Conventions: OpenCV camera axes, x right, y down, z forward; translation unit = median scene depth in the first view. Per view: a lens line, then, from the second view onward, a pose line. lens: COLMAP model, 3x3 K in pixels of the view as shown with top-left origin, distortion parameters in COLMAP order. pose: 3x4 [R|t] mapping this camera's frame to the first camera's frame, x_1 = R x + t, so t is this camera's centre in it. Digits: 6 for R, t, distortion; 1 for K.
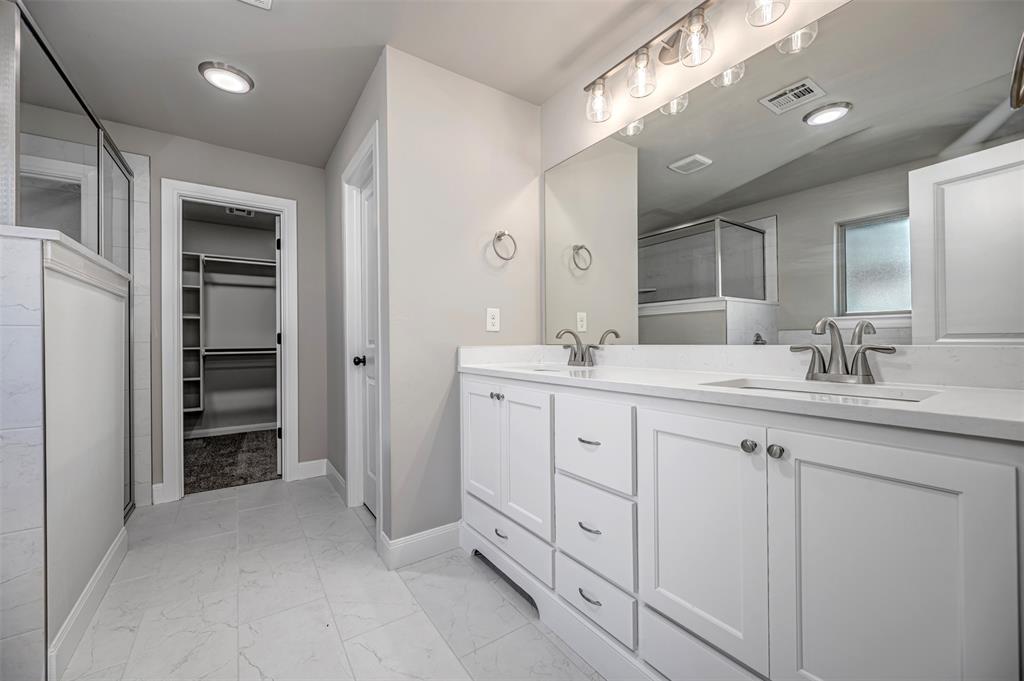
lens RADIAL K [[410.0, 0, 512.0], [0, 410.0, 340.5], [0, 0, 1]] dist [-0.001089, -0.000137]
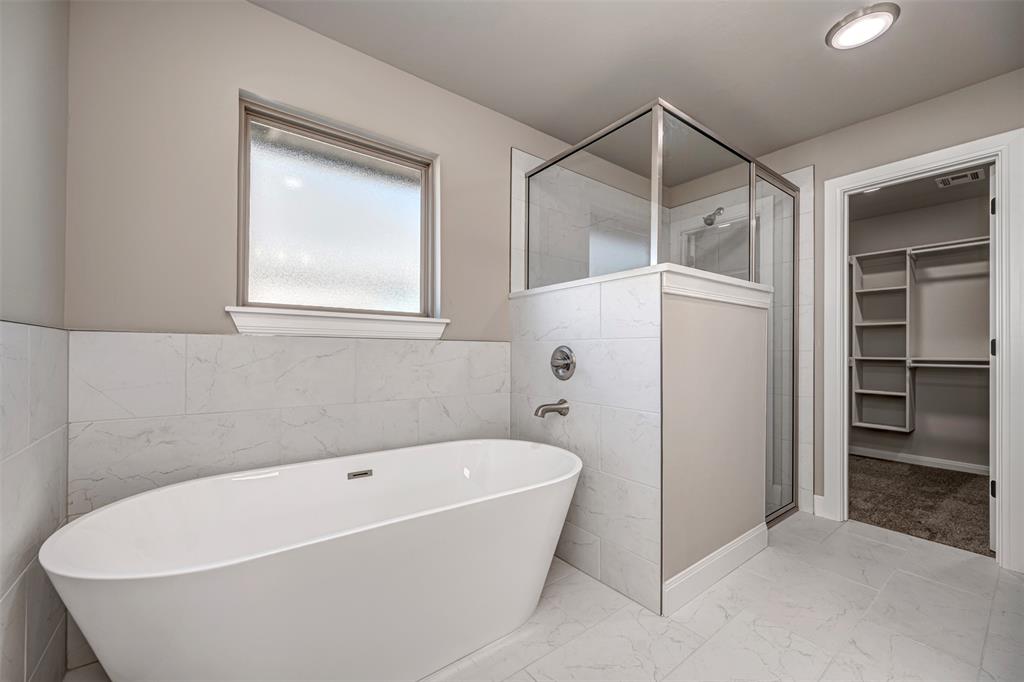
lens RADIAL K [[401.0, 0, 508.9], [0, 401.0, 346.2], [0, 0, 1]] dist [0.001933, 0.000014]
pose [[0.048294, -0.001351, -0.998832, 0.052204], [-0.005976, 0.999981, -0.001641, -0.000424], [0.998815, 0.006048, 0.048285, 0.189573]]
